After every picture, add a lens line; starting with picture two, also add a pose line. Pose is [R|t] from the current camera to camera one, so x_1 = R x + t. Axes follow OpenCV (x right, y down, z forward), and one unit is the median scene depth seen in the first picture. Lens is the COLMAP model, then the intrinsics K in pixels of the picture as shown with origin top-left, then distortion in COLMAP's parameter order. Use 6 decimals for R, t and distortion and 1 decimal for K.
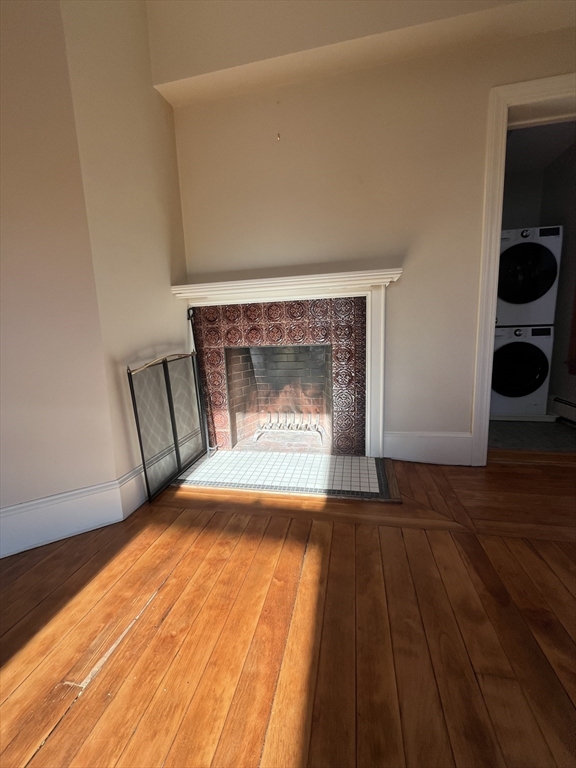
lens RADIAL K [[308.7, 0, 289.8], [0, 308.7, 386.8], [0, 0, 1]] dist [-0.004640, -0.000357]
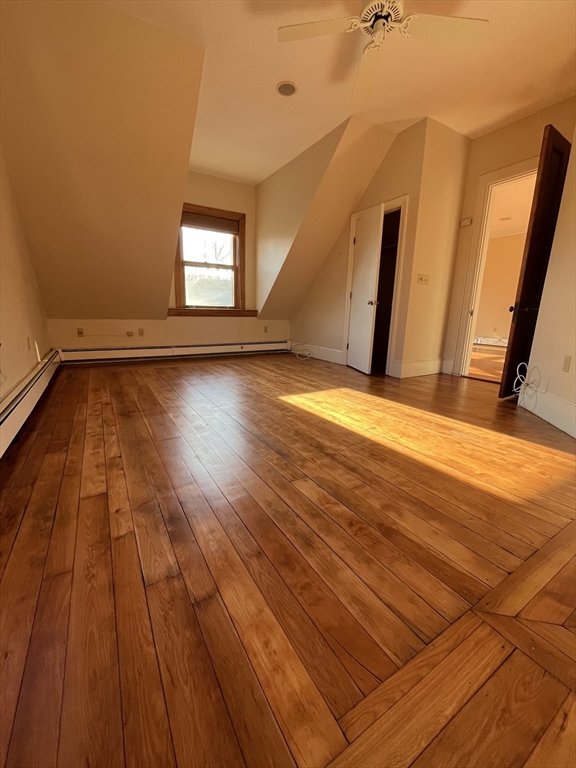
lens RADIAL K [[308.7, 0, 288.5], [0, 308.7, 381.9], [0, 0, 1]] dist [-0.004640, -0.000357]
pose [[-0.728846, 0.172779, -0.662519, 0.704229], [-0.112201, 0.924414, 0.364513, -0.074748], [0.675422, 0.340009, -0.654369, 0.582906]]
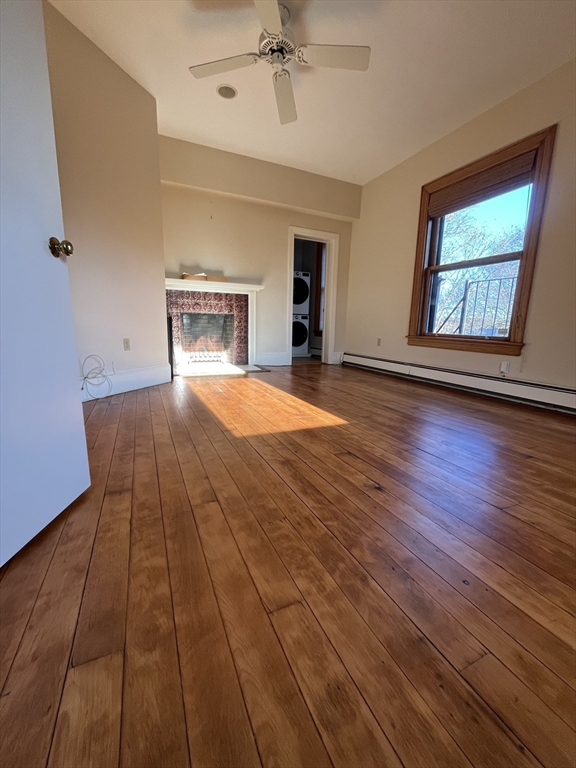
lens RADIAL K [[308.7, 0, 287.6], [0, 308.7, 381.4], [0, 0, 1]] dist [-0.004640, -0.000357]
pose [[0.797912, -0.053865, 0.600362, -0.910339], [0.046732, 0.998529, 0.027479, 0.300814], [-0.600959, 0.006130, 0.799256, -1.001569]]
